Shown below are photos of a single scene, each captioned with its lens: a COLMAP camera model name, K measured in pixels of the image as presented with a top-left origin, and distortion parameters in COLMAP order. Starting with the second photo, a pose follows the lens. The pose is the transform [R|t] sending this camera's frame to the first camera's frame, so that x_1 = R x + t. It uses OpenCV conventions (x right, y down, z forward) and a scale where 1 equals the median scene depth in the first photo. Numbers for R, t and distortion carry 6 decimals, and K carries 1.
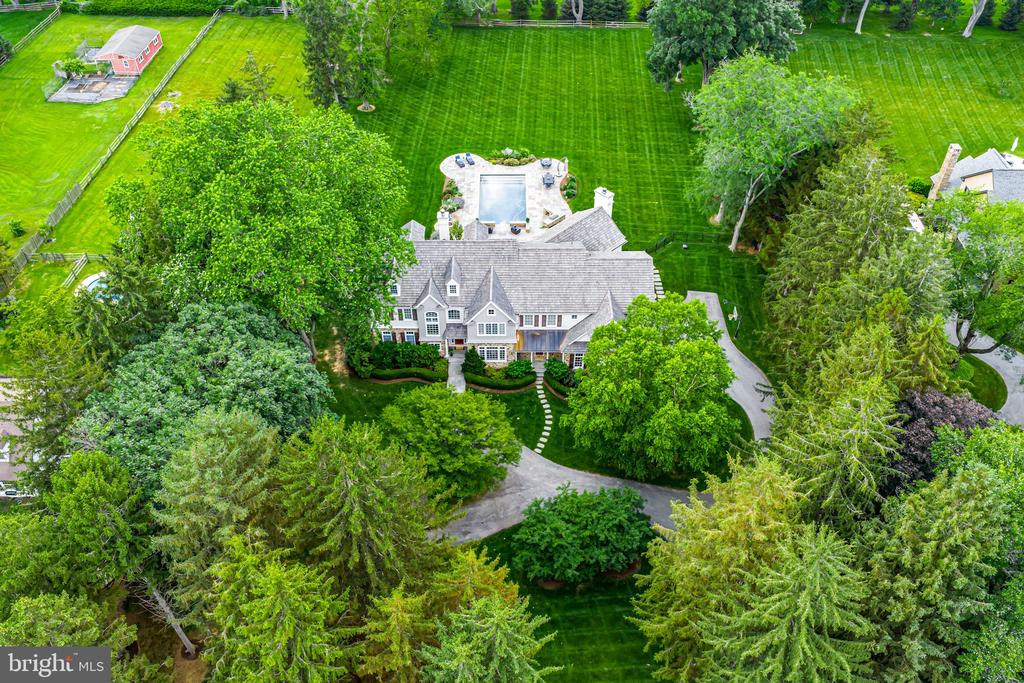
lens RADIAL K [[846.2, 0, 513.0], [0, 846.2, 340.8], [0, 0, 1]] dist [0.017240, -0.028138]
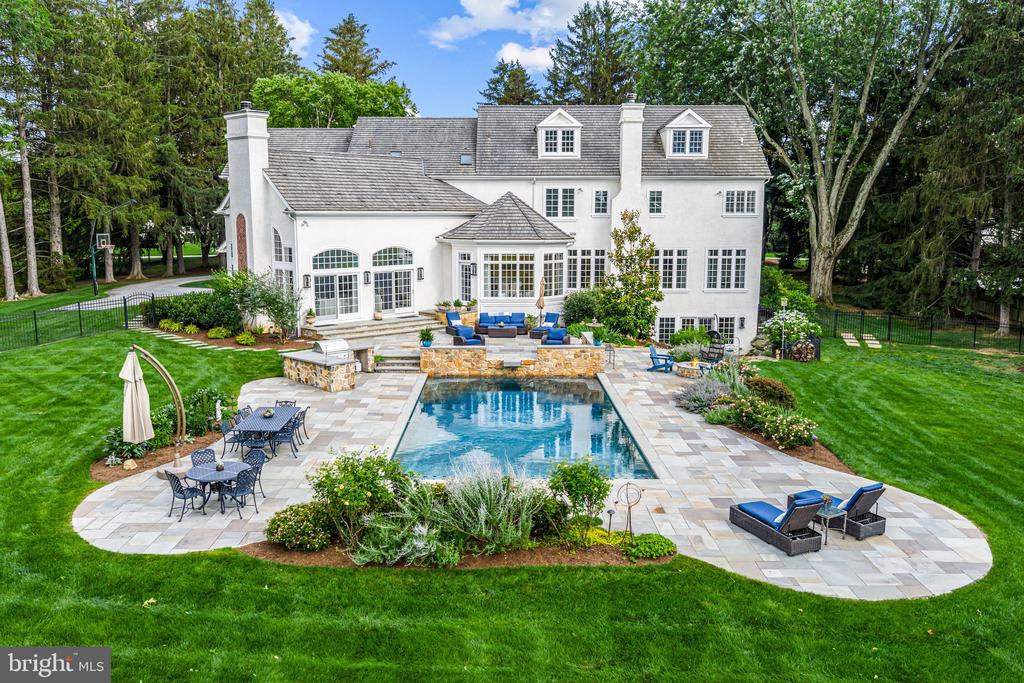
lens RADIAL K [[846.2, 0, 510.7], [0, 846.2, 336.9], [0, 0, 1]] dist [0.017240, -0.028138]
pose [[-0.999978, -0.002011, -0.006356, -0.010330], [-0.006225, 0.622612, 0.782506, -0.382619], [0.002383, 0.782528, -0.622610, 1.214472]]
